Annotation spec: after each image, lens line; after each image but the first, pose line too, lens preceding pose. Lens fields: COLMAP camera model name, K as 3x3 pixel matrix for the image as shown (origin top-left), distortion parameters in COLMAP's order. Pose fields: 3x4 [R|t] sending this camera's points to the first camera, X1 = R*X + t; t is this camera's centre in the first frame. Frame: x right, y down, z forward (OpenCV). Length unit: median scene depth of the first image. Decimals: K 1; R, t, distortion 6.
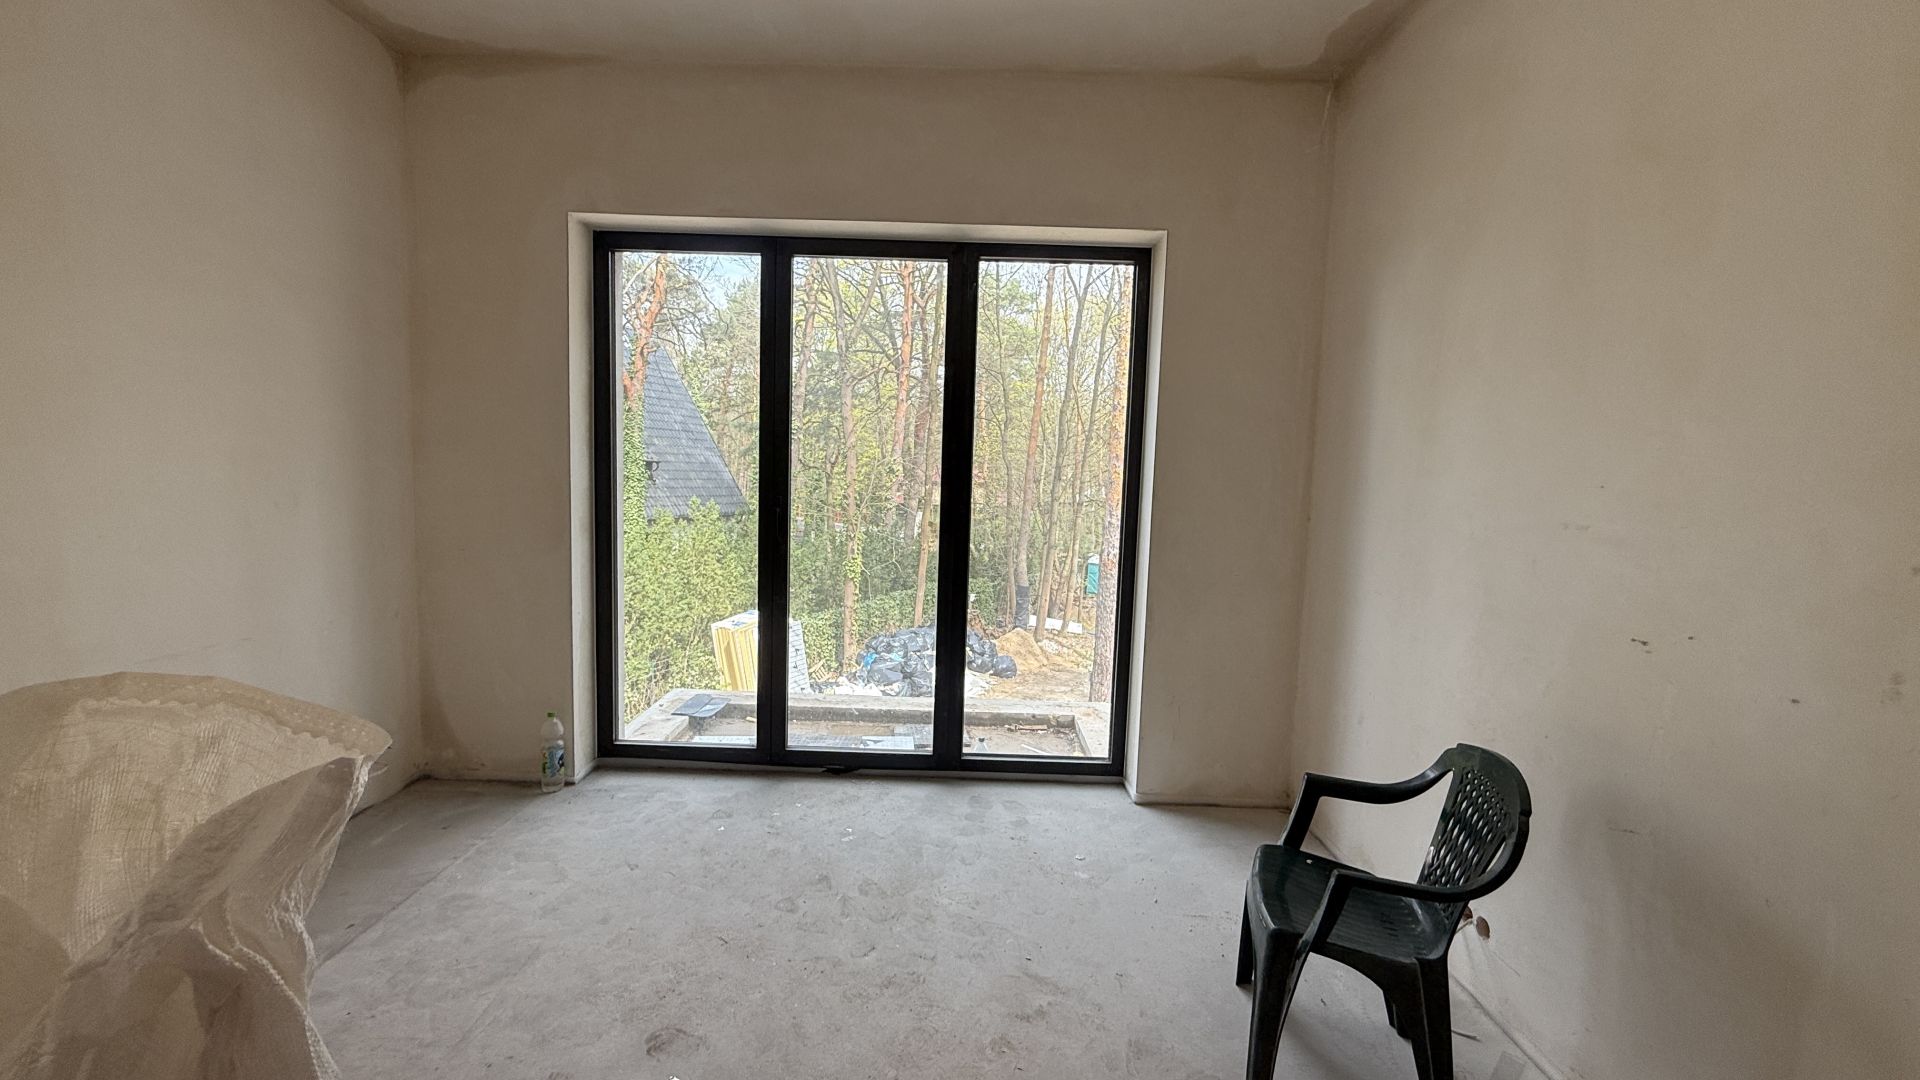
lens RADIAL K [[762.4, 0, 958.1], [0, 762.4, 535.6], [0, 0, 1]] dist [-0.006683, 0.002083]
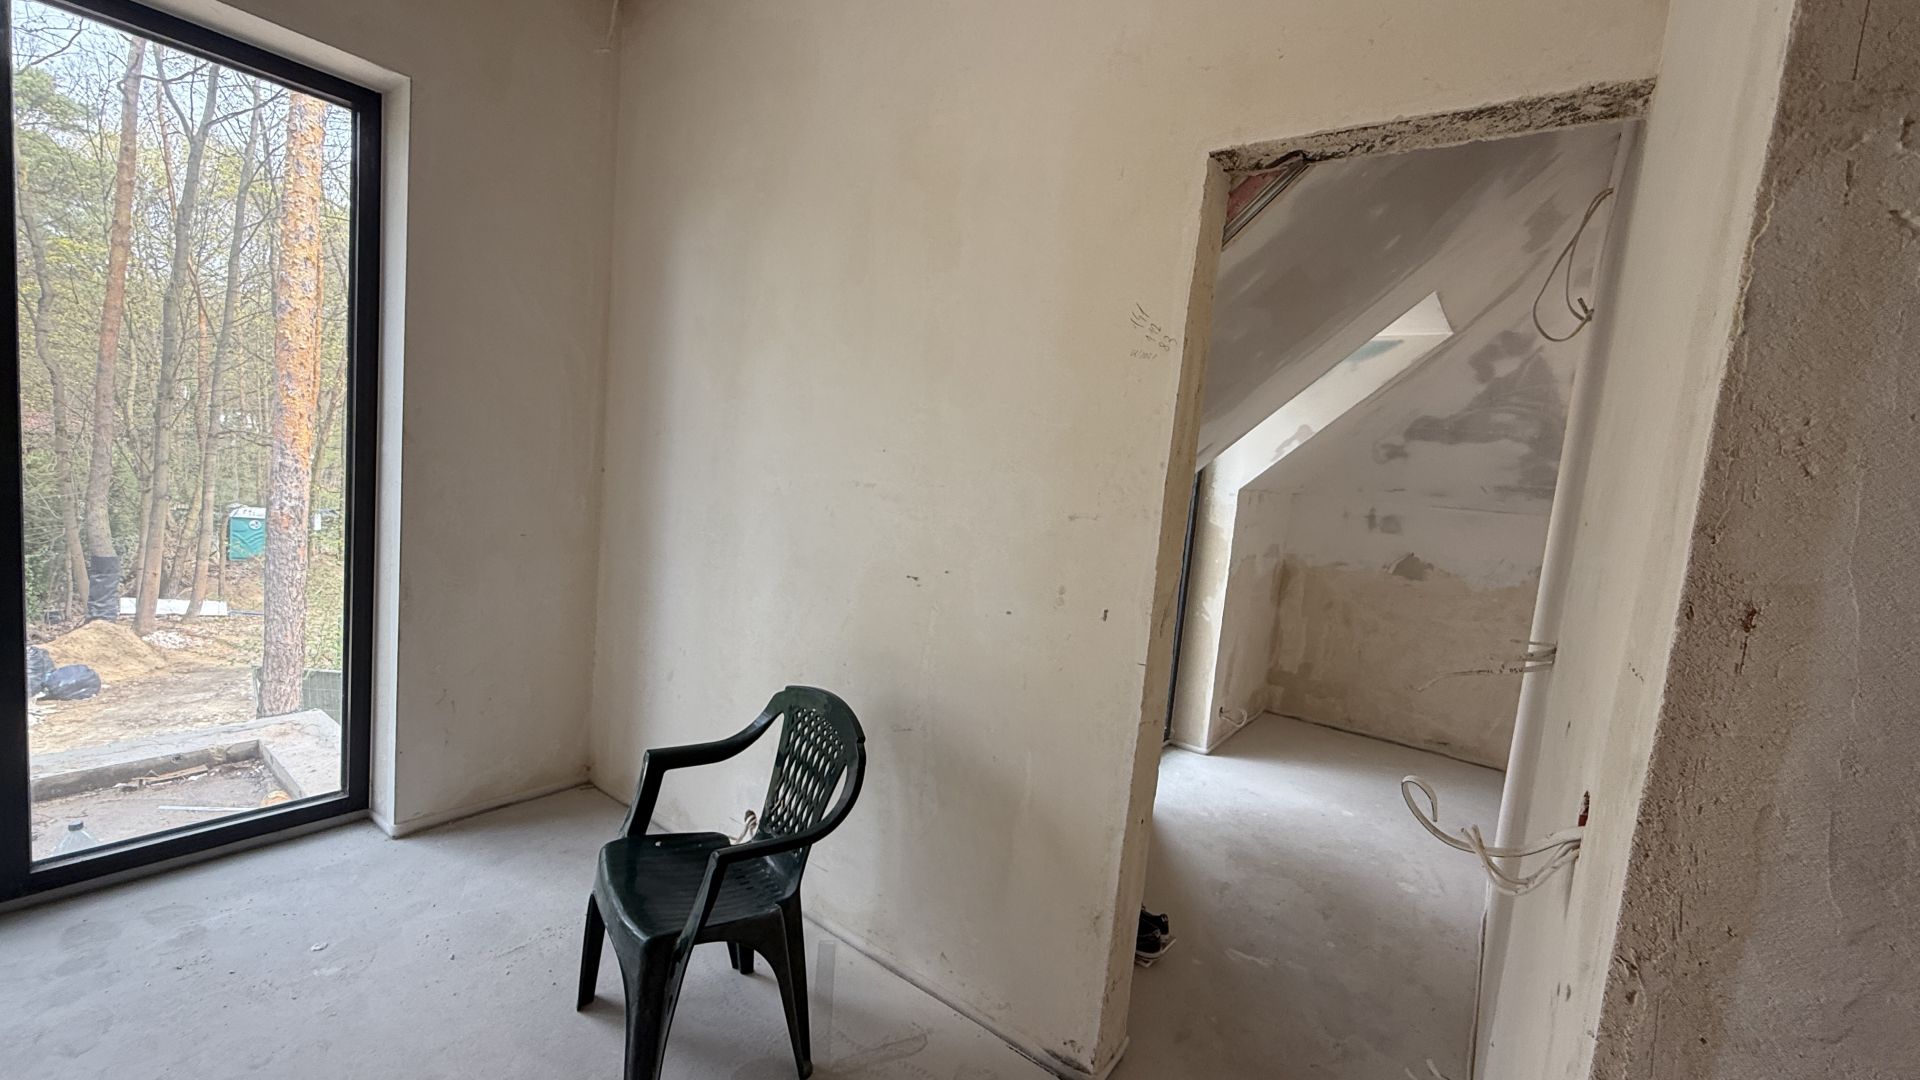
lens RADIAL K [[762.4, 0, 958.1], [0, 762.4, 535.6], [0, 0, 1]] dist [-0.006683, 0.002083]
pose [[0.592380, -0.053909, 0.803853, -0.027633], [-0.004386, 0.997528, 0.070130, -0.008270], [-0.805647, -0.045069, 0.590679, 0.099084]]
